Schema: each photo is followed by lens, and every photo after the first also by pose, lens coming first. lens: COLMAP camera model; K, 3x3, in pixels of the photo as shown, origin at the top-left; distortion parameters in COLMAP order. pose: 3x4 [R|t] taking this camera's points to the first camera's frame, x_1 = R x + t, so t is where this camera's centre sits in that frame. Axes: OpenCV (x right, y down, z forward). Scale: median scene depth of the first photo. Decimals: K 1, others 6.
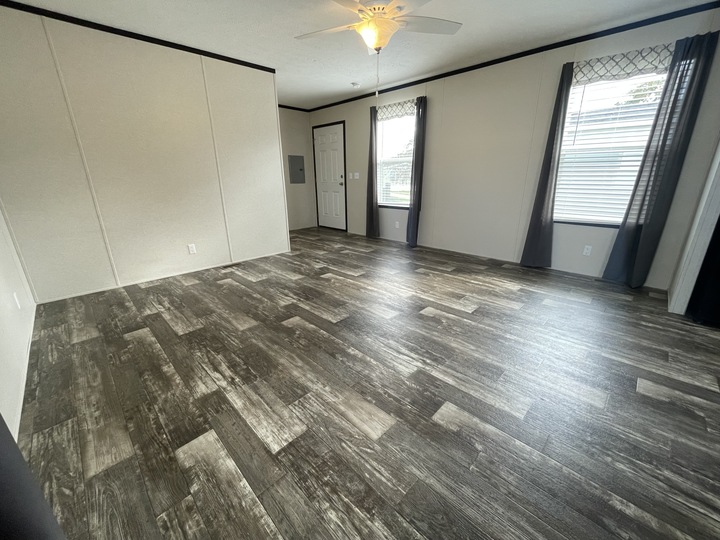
lens RADIAL K [[286.5, 0, 365.9], [0, 286.5, 273.8], [0, 0, 1]] dist [-0.003717, 0.000347]
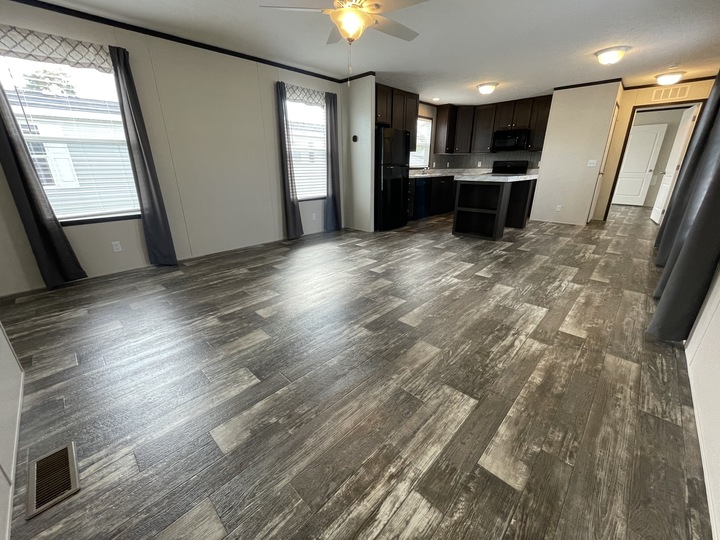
lens RADIAL K [[285.7, 0, 360.7], [0, 285.7, 266.9], [0, 0, 1]] dist [0.000303, 0.000174]
pose [[0.010146, -0.327794, 0.944695, -1.047461], [0.327724, 0.893653, 0.306563, -0.320289], [-0.944719, 0.306489, 0.116493, 0.957137]]
